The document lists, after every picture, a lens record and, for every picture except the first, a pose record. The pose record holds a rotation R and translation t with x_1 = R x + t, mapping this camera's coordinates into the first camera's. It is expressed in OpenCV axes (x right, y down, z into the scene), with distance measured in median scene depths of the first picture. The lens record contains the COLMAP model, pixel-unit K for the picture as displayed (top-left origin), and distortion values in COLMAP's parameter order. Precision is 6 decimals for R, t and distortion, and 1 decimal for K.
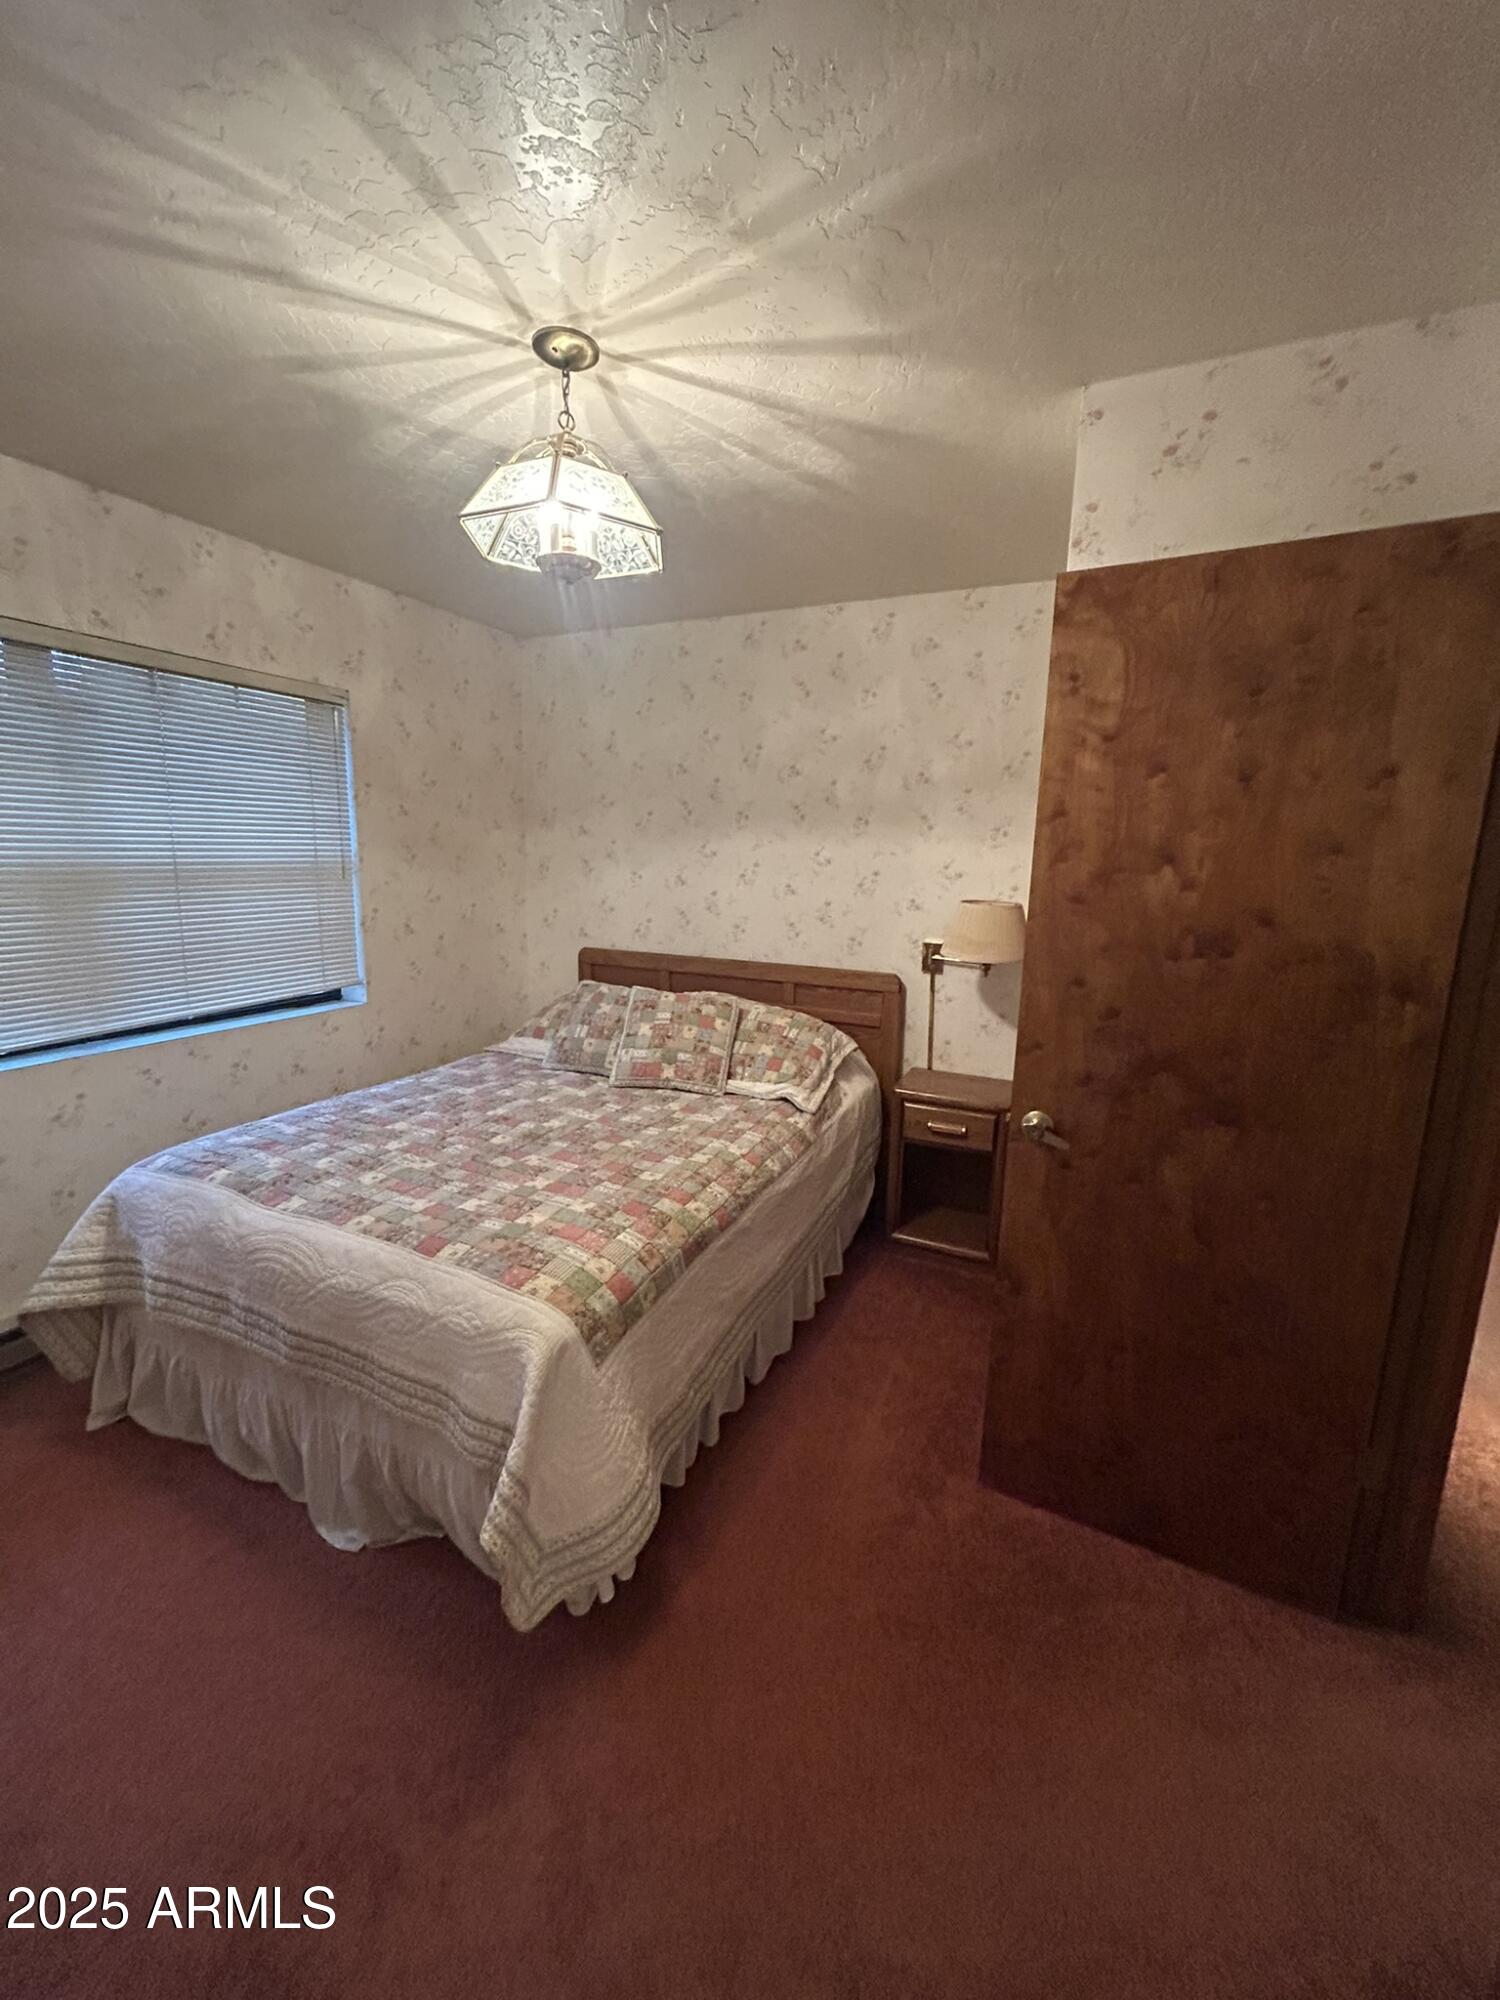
lens RADIAL K [[802.1, 0, 749.8], [0, 802.1, 999.7], [0, 0, 1]] dist [-0.003886, 0.001572]
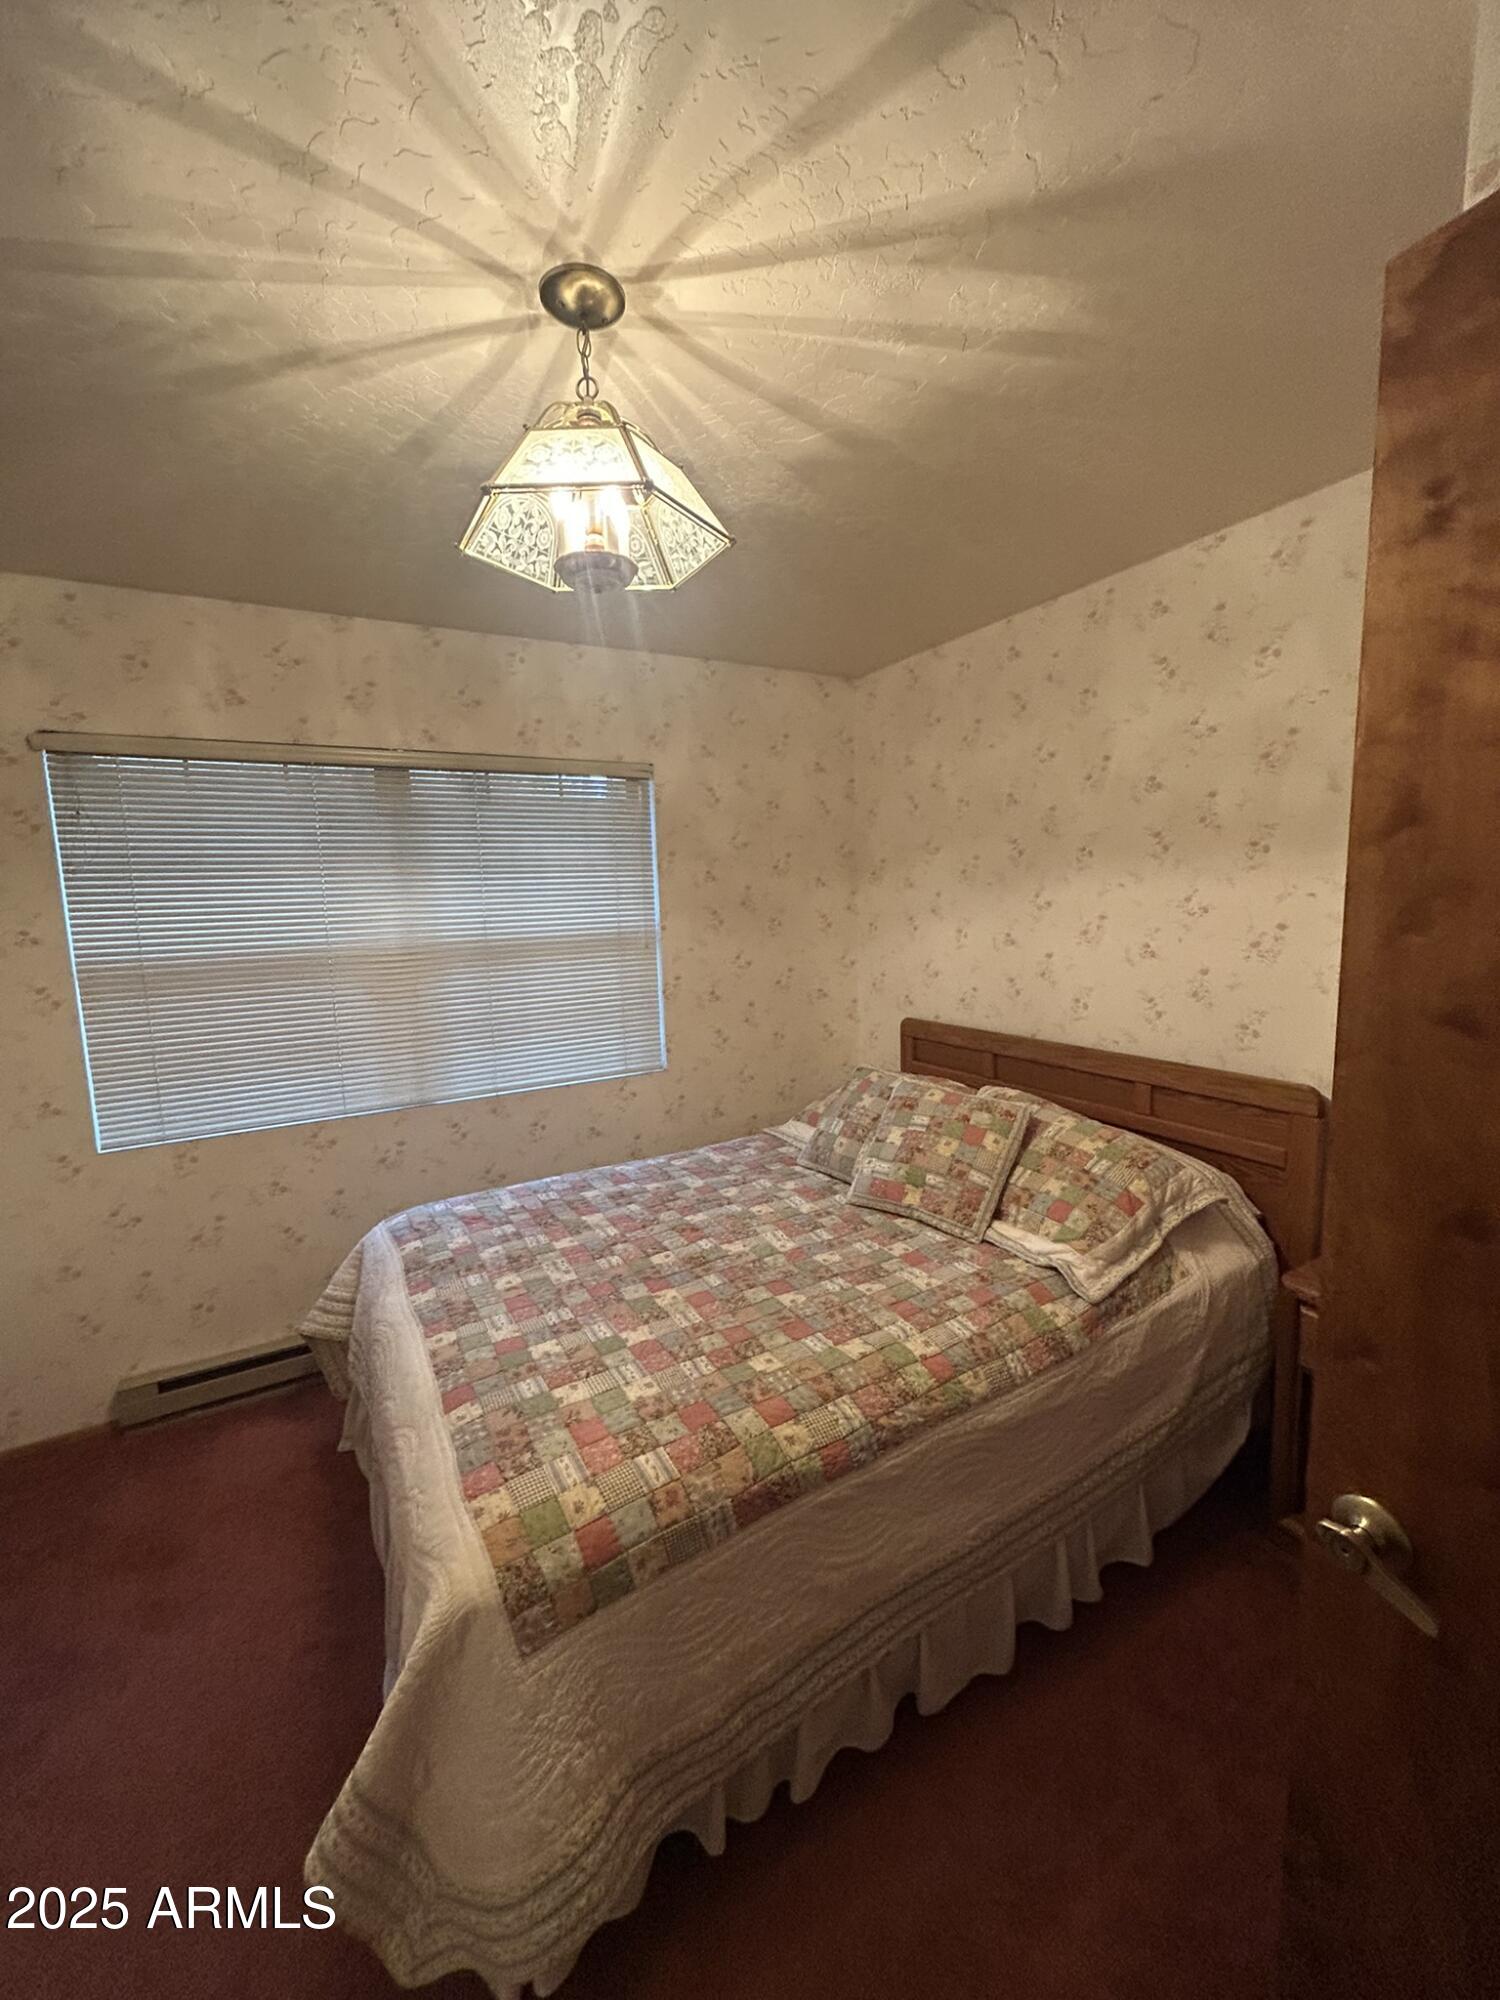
lens RADIAL K [[802.1, 0, 752.0], [0, 802.1, 1000.0], [0, 0, 1]] dist [-0.003886, 0.001572]
pose [[0.820028, 0.023325, -0.571847, 0.231623], [-0.053609, 0.997907, -0.036172, -0.069221], [0.569807, 0.060319, 0.819562, 0.311657]]
